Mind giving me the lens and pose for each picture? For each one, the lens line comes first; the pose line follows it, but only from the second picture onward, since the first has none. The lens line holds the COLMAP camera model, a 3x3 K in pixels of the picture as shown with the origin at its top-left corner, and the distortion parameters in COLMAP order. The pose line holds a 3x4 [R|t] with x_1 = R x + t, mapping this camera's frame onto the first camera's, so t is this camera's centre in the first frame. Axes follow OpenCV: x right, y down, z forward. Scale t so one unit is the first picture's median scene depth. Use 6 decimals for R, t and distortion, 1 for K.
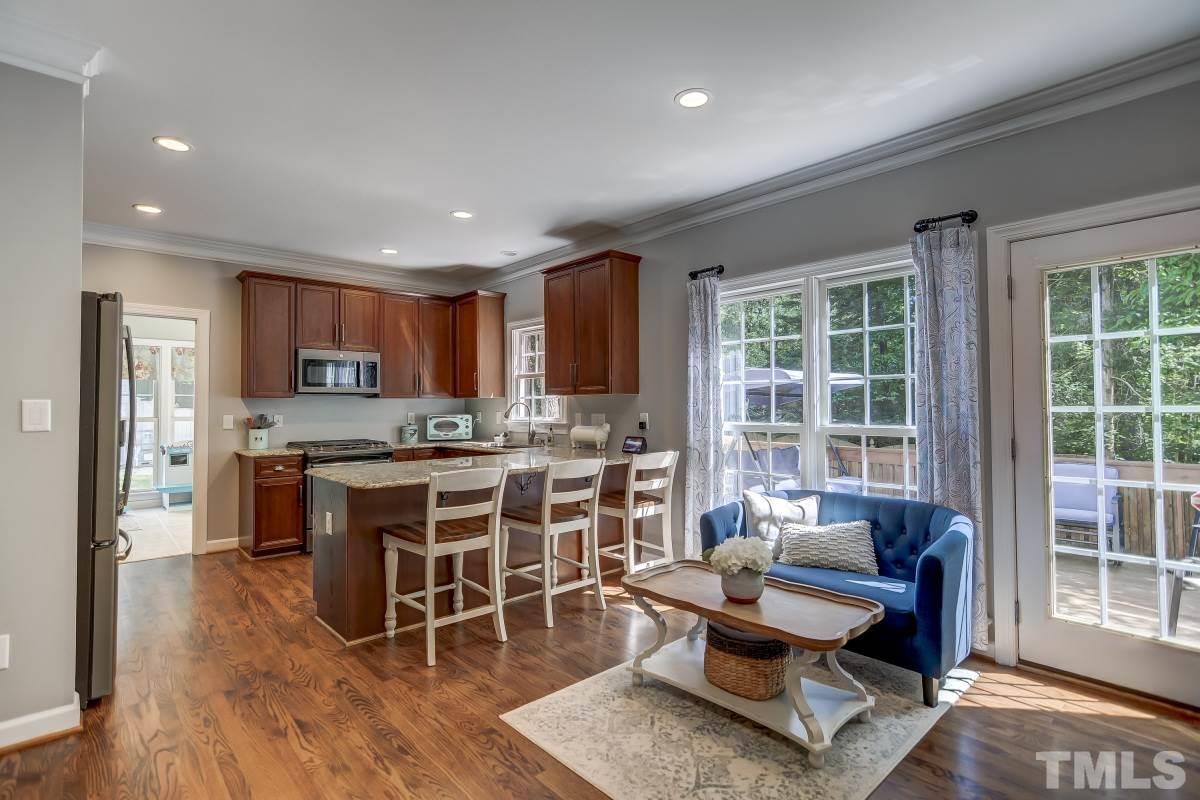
lens RADIAL K [[579.2, 0, 596.4], [0, 579.2, 393.1], [0, 0, 1]] dist [-0.008784, 0.000820]
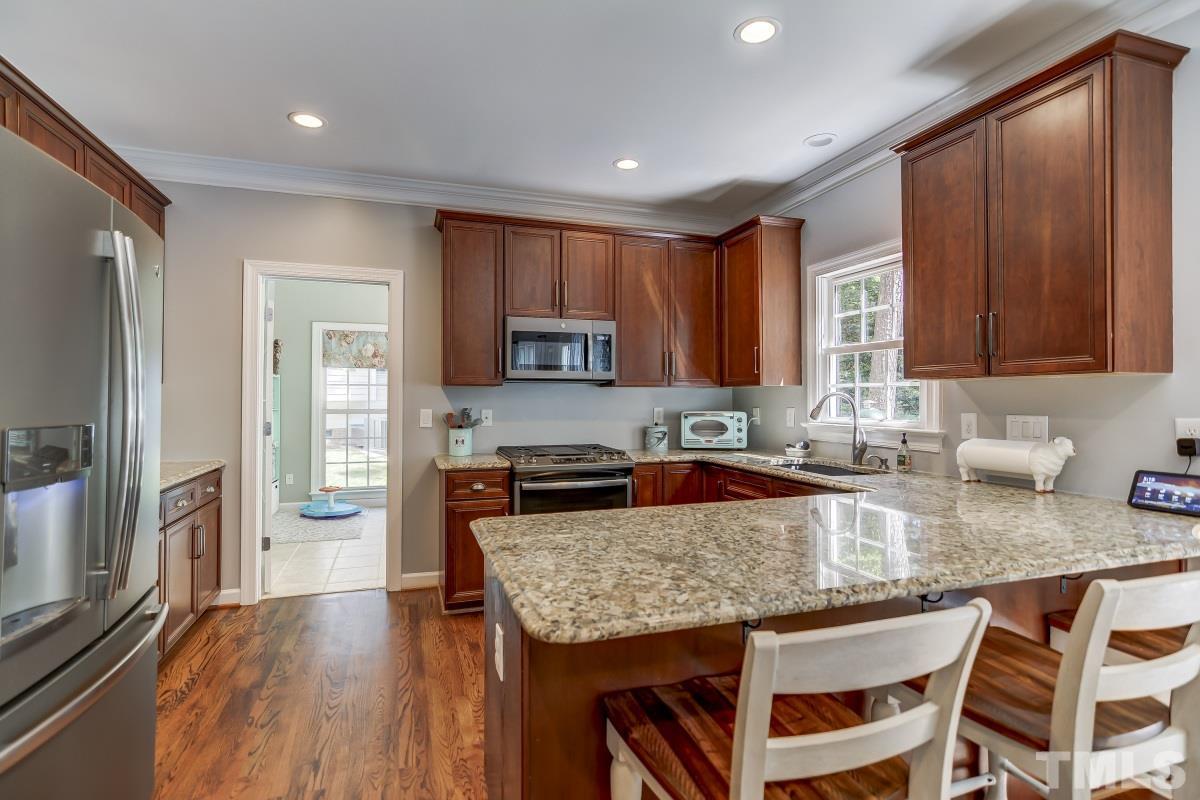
lens RADIAL K [[579.2, 0, 590.0], [0, 579.2, 394.4], [0, 0, 1]] dist [-0.008784, 0.000820]
pose [[0.914500, 0.003240, -0.404572, -0.122641], [0.003047, 0.999884, 0.014893, 0.007520], [0.404574, -0.014852, 0.914385, 0.355358]]
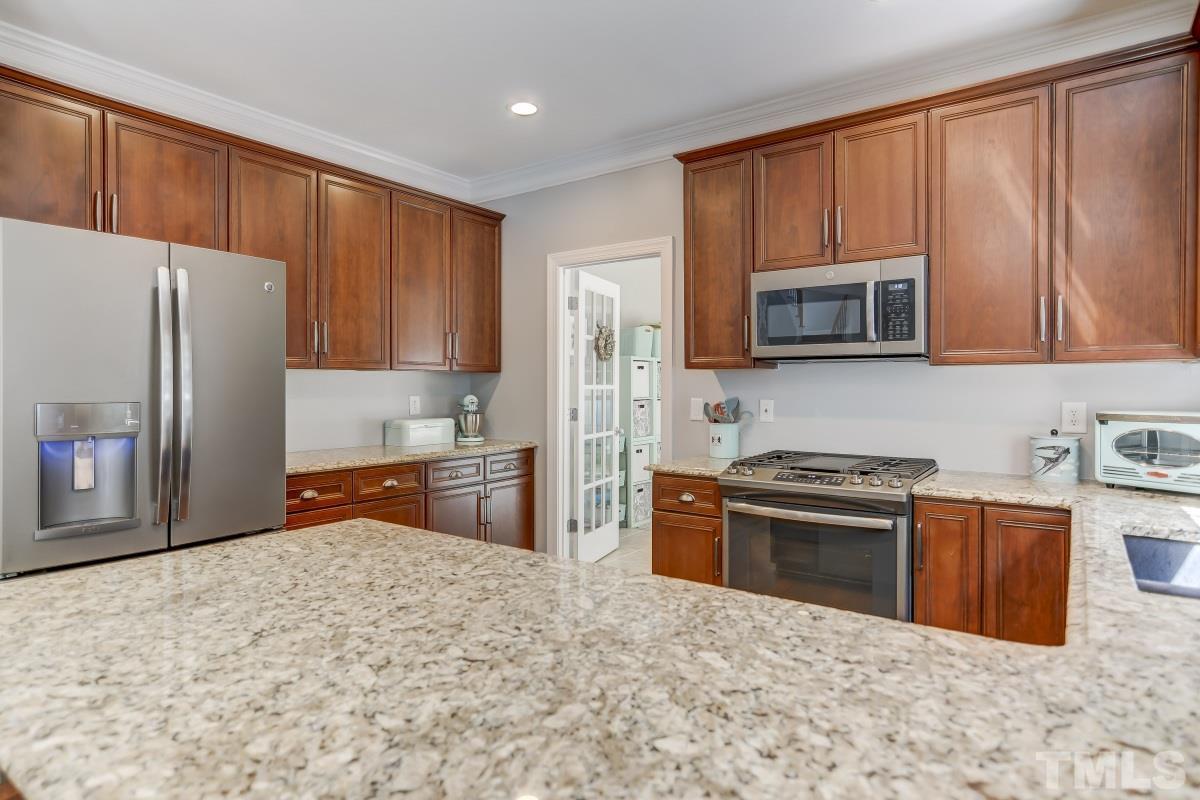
lens RADIAL K [[663.5, 0, 597.3], [0, 663.5, 389.2], [0, 0, 1]] dist [0.002320, 0.001657]
pose [[0.196295, 0.012253, -0.980468, 0.041473], [0.022355, 0.999606, 0.016968, 0.012637], [0.980290, -0.025250, 0.195944, 0.675770]]
